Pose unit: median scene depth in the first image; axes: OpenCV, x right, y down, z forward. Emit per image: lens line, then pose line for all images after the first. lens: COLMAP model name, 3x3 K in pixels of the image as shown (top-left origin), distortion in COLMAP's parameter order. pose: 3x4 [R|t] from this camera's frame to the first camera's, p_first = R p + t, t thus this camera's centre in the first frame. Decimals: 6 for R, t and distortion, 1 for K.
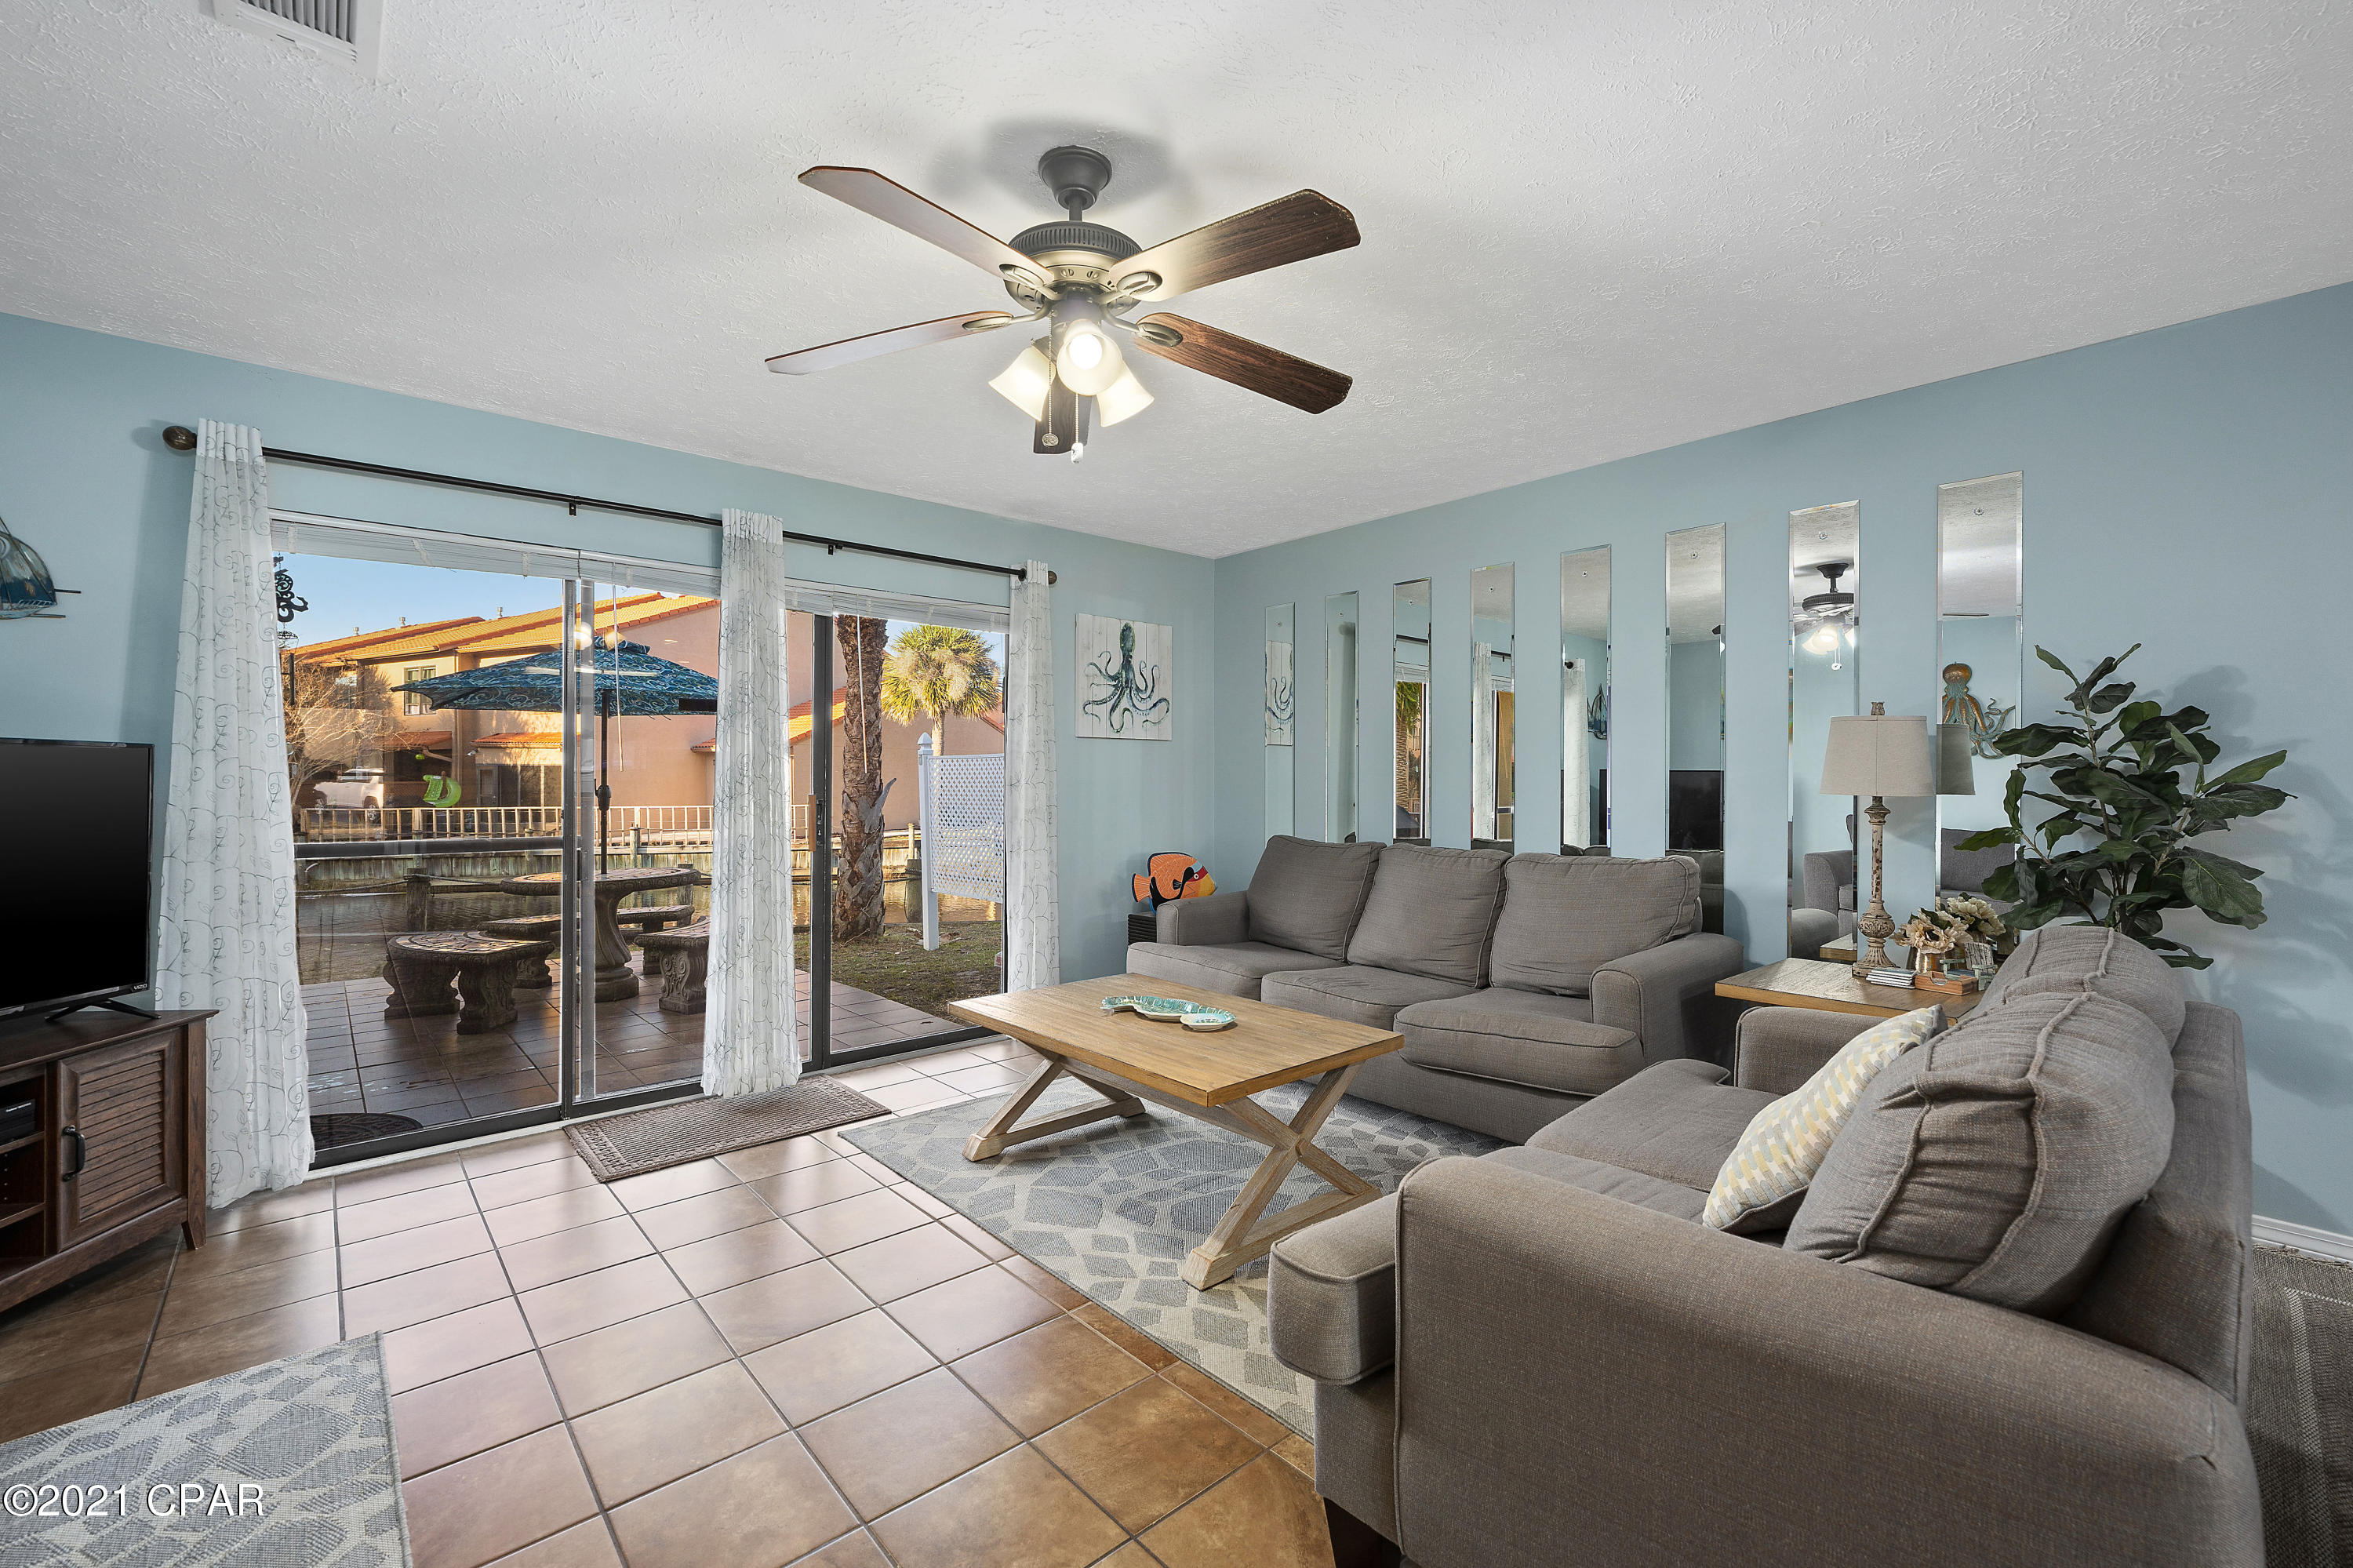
lens RADIAL K [[977.8, 0, 1182.9], [0, 977.8, 783.2], [0, 0, 1]] dist [-0.011225, 0.006163]
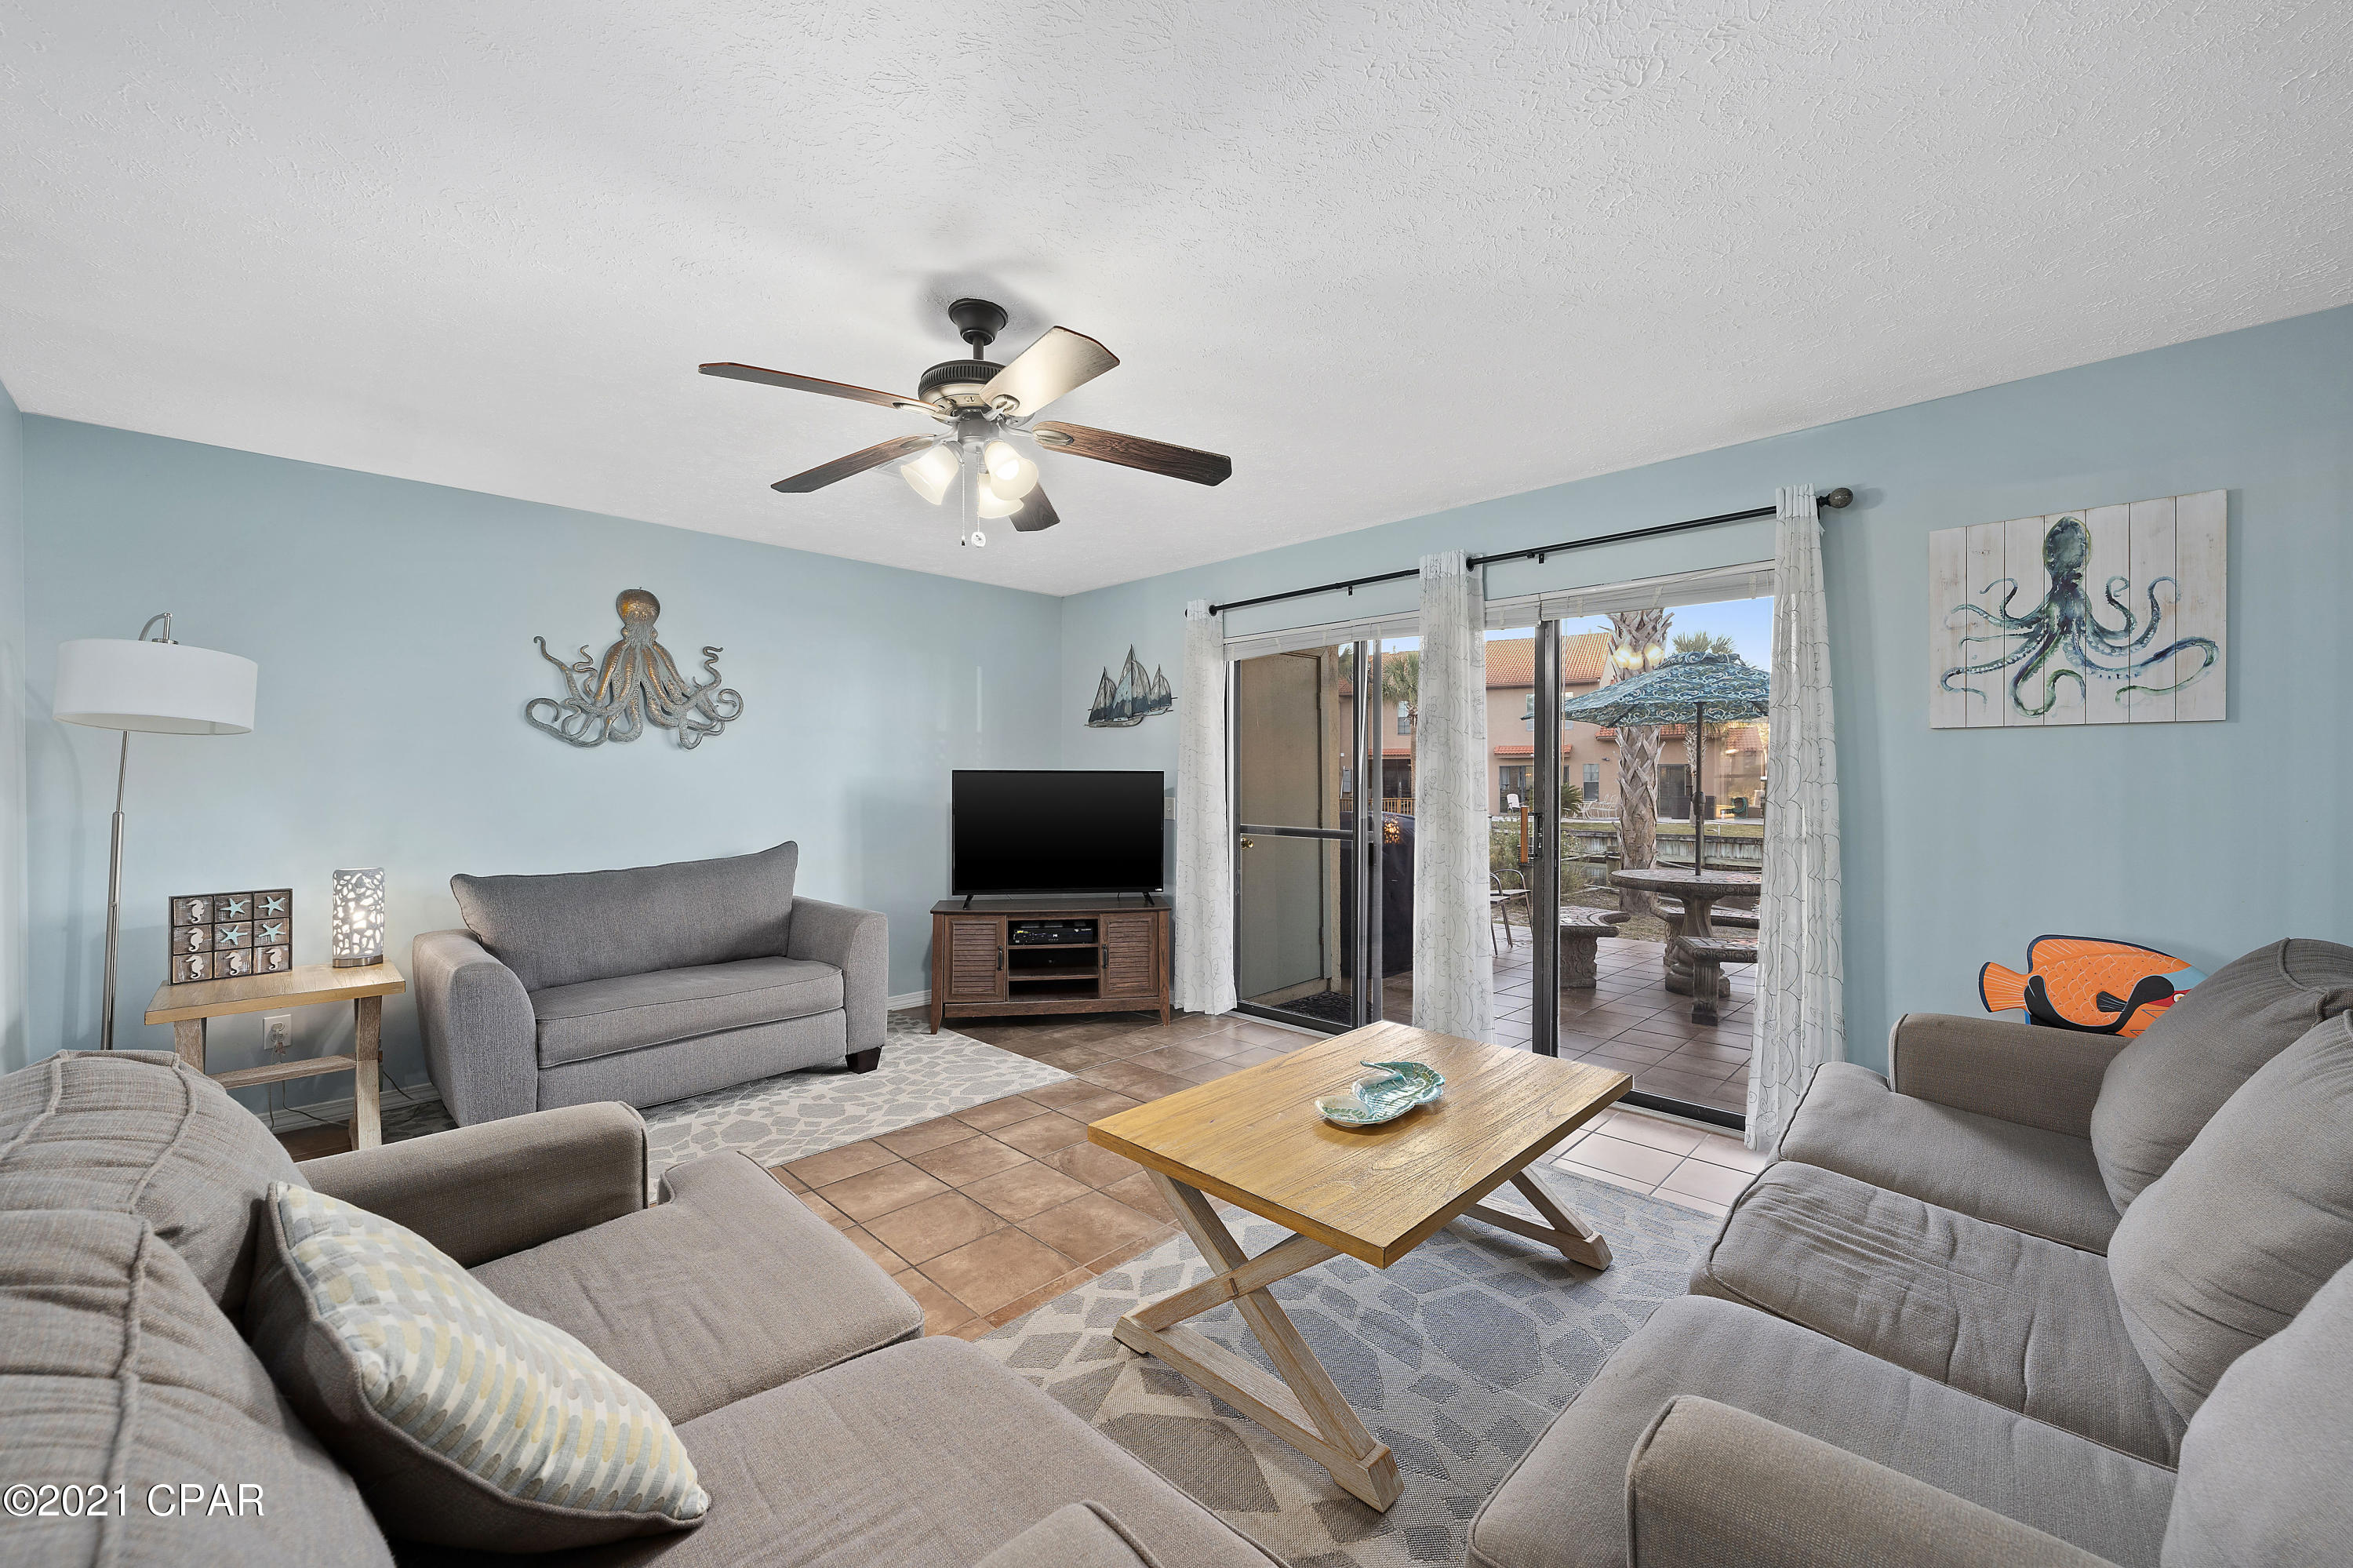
lens RADIAL K [[897.6, 0, 1181.2], [0, 897.6, 782.5], [0, 0, 1]] dist [-0.014501, 0.000083]
pose [[0.069454, 0.004825, -0.997573, 0.567844], [-0.003560, 0.999983, 0.004589, -0.017878], [0.997579, 0.003232, 0.069470, 0.635815]]
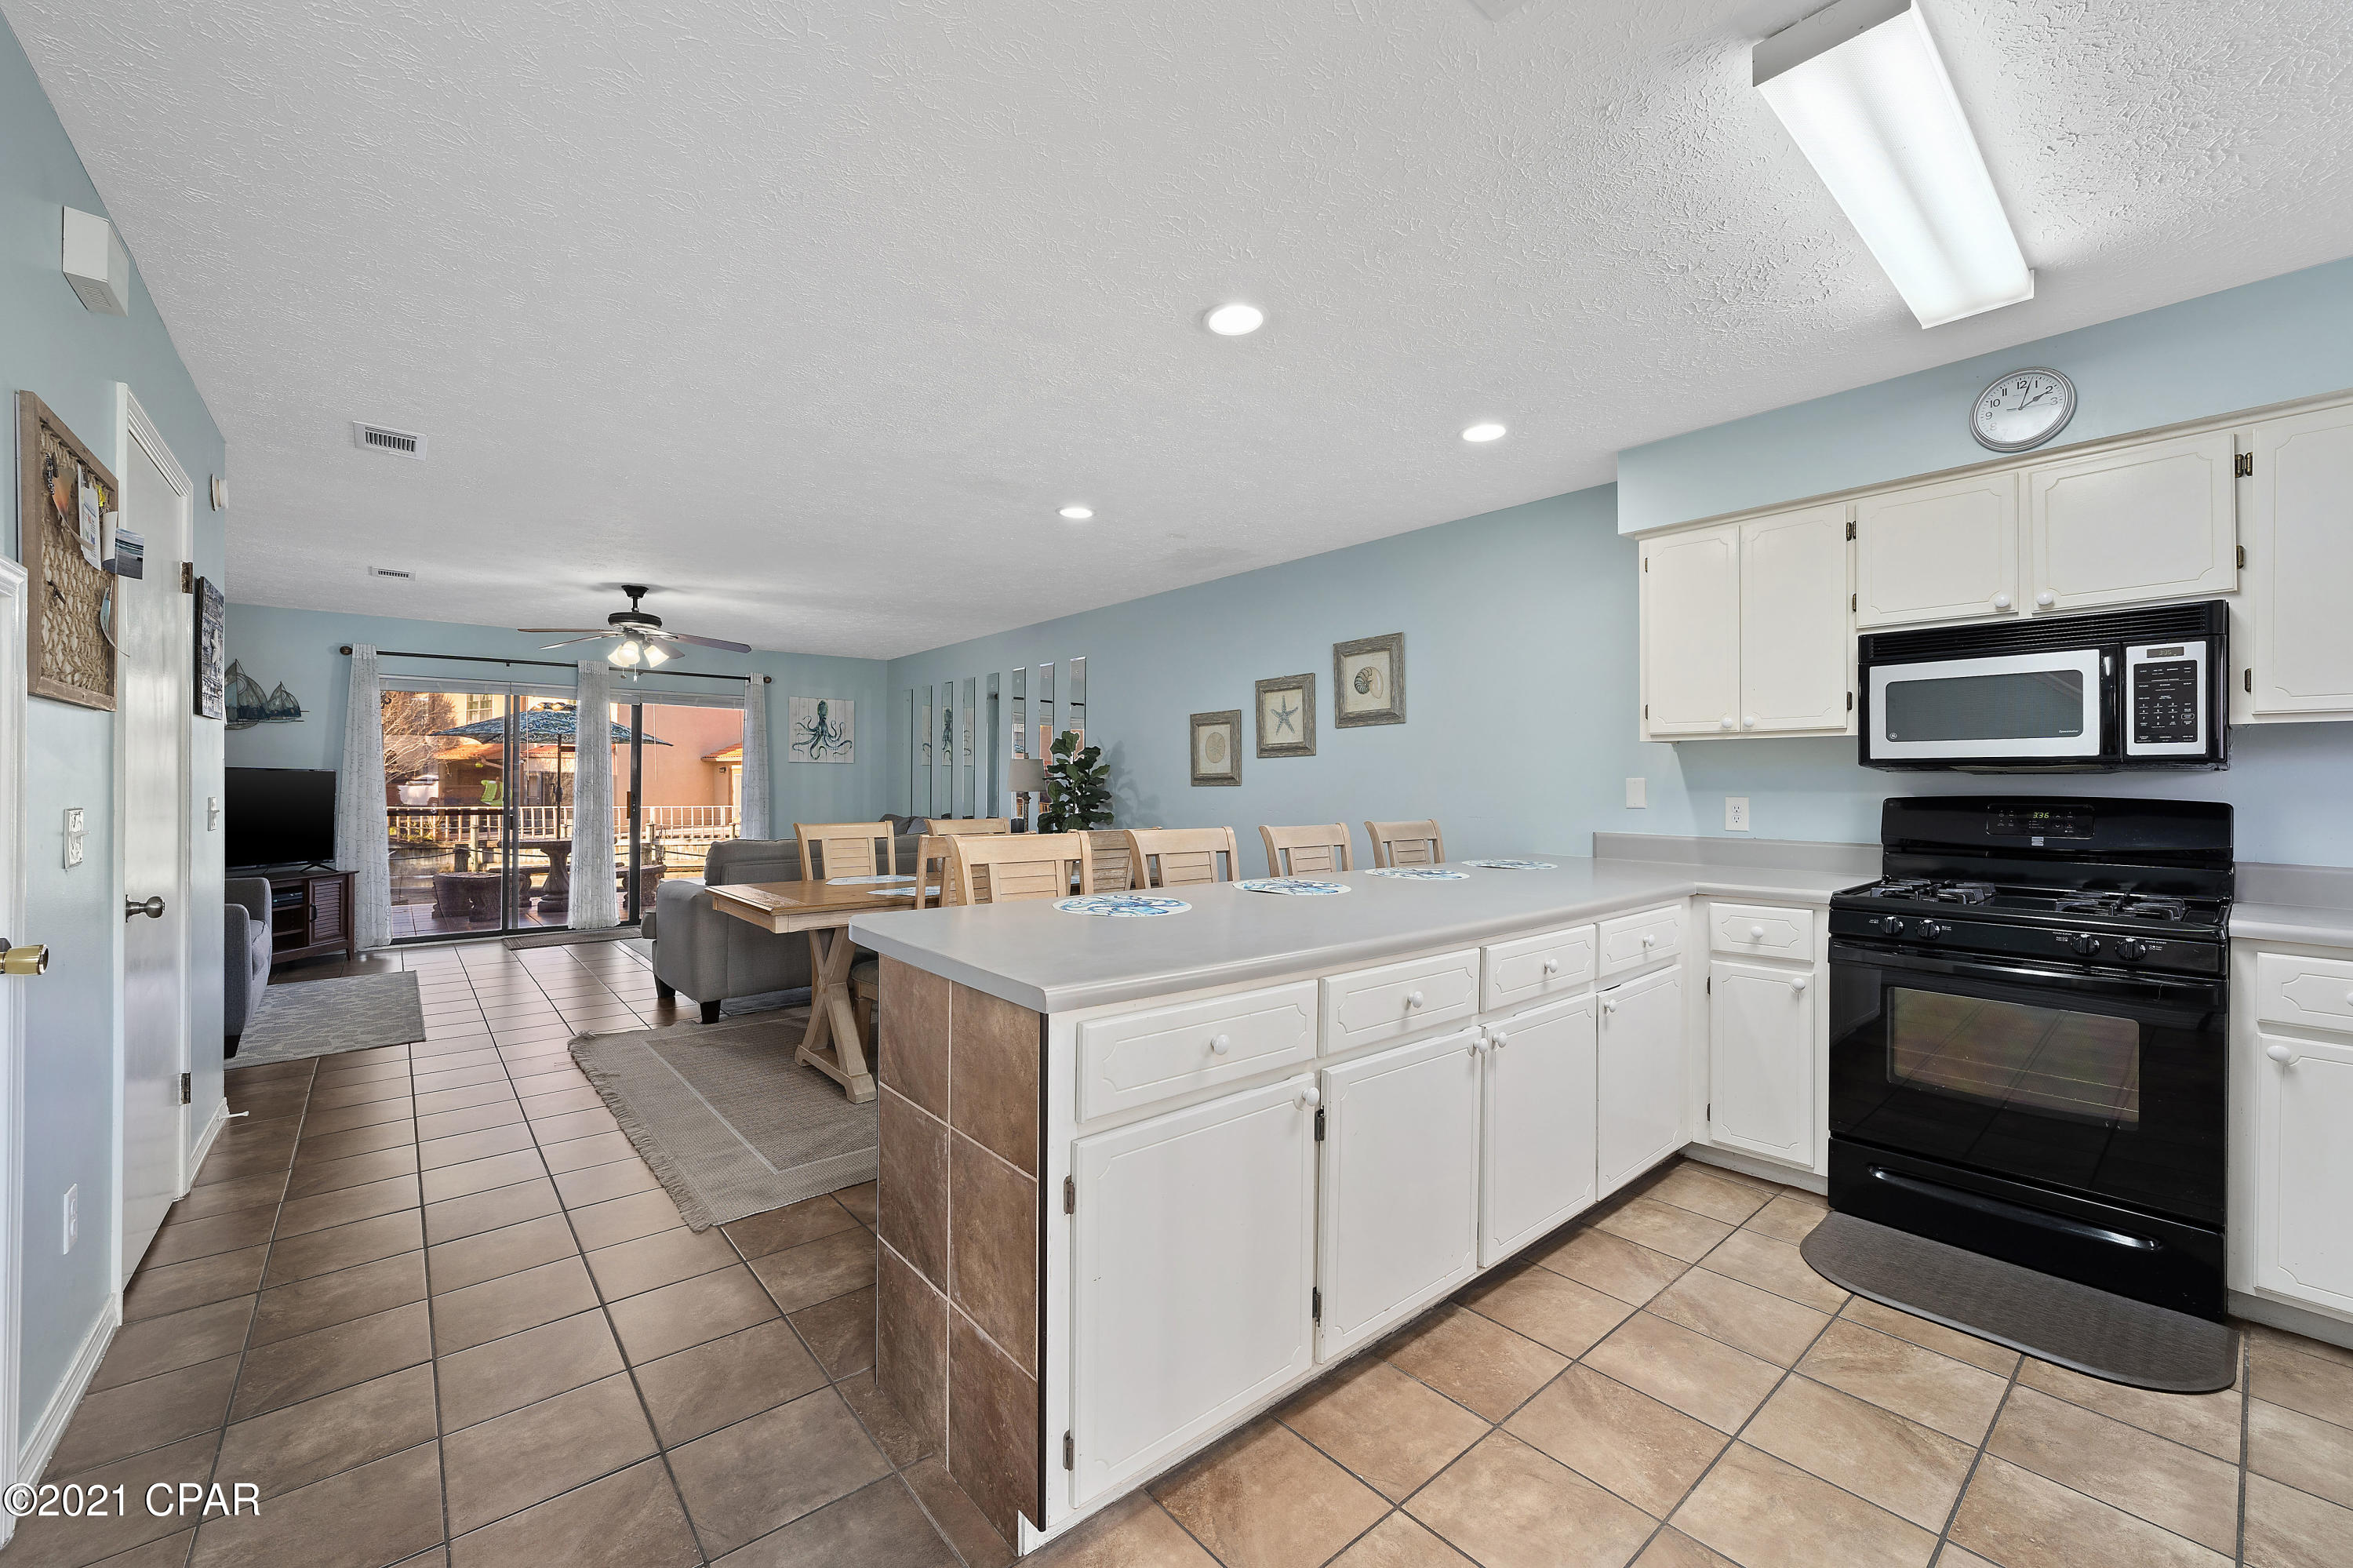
lens RADIAL K [[934.4, 0, 1182.5], [0, 934.4, 779.5], [0, 0, 1]] dist [-0.015875, 0.006145]
pose [[0.999739, 0.002046, -0.022734, 0.919086], [-0.002278, 0.999945, -0.010210, 0.004393], [0.022711, 0.010259, 0.999689, -1.036649]]
